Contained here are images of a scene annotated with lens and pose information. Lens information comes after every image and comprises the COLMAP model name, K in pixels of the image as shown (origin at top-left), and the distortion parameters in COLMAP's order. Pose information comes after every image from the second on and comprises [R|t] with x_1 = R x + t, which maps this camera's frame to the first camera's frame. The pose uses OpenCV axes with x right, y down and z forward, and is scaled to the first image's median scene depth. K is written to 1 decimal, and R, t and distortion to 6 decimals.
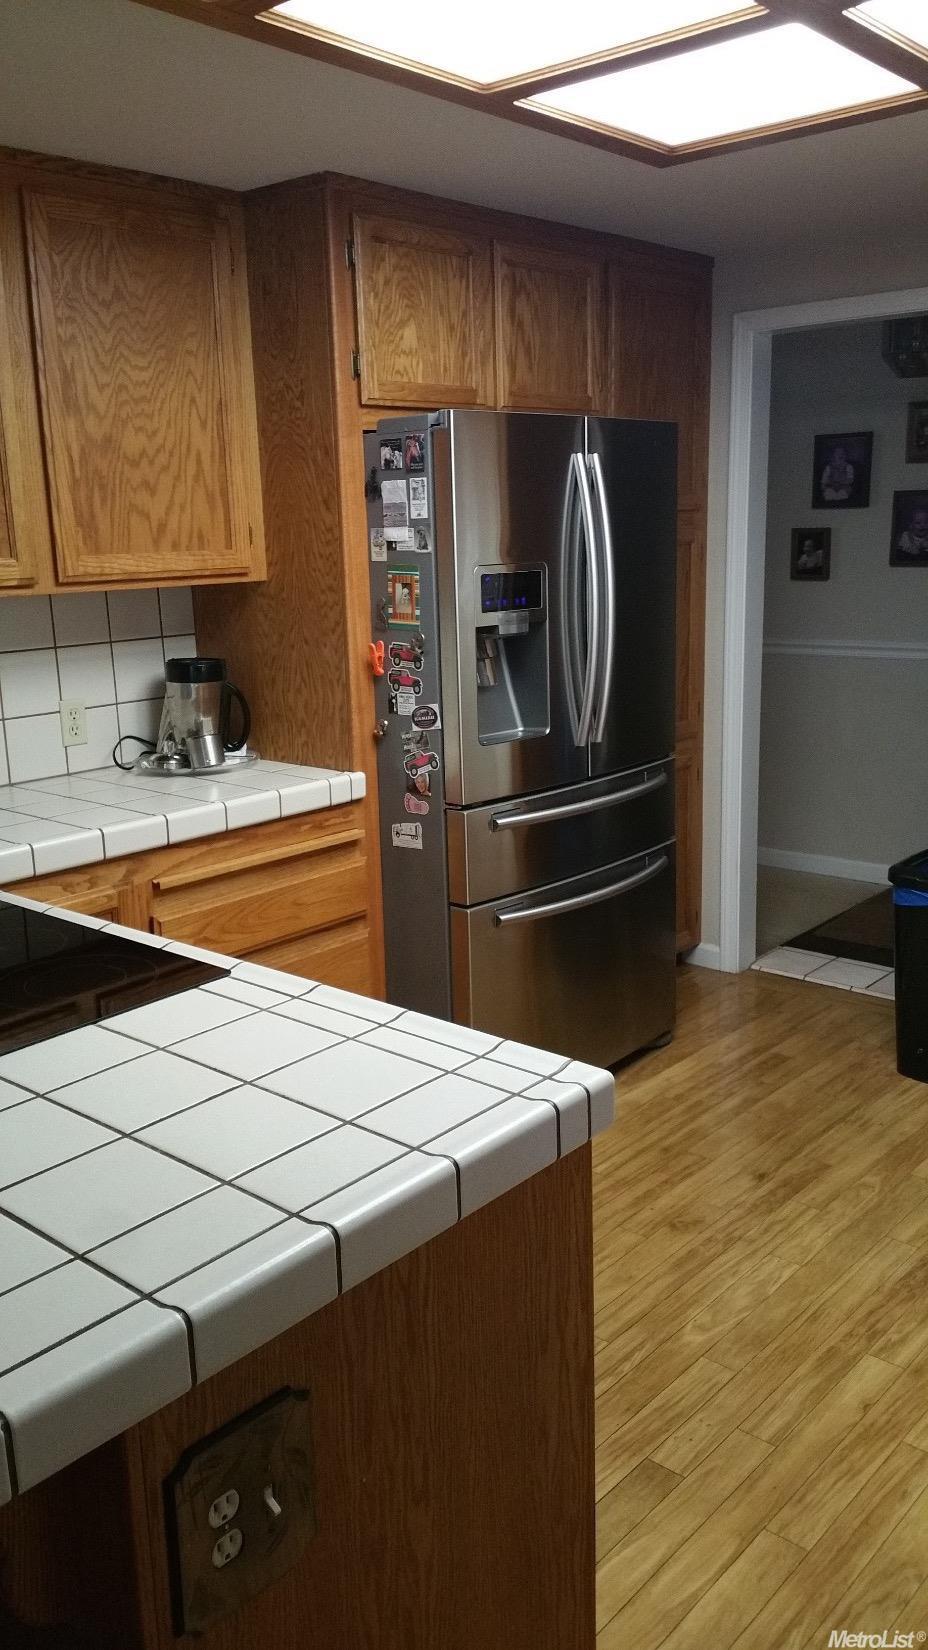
lens RADIAL K [[1323.6, 0, 485.1], [0, 1323.6, 829.1], [0, 0, 1]] dist [0.118667, -0.224880]
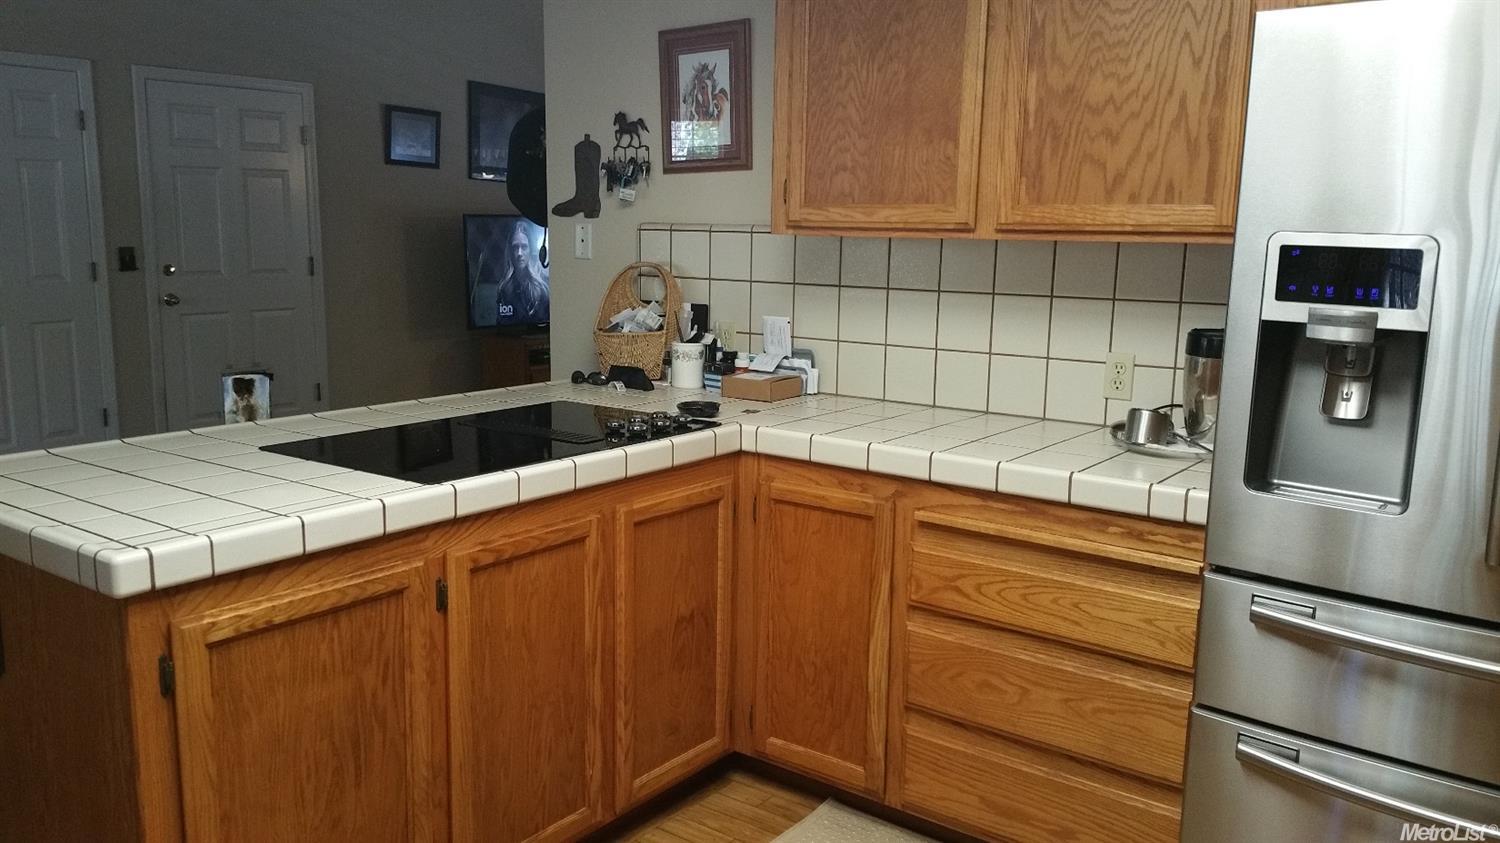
lens RADIAL K [[1203.3, 0, 750.8], [0, 1203.3, 433.8], [0, 0, 1]] dist [0.118667, -0.224880]
pose [[0.073509, 0.206773, -0.975624, 0.619481], [-0.245654, 0.951882, 0.183232, -0.151373], [0.966566, 0.226197, 0.120767, 0.703264]]
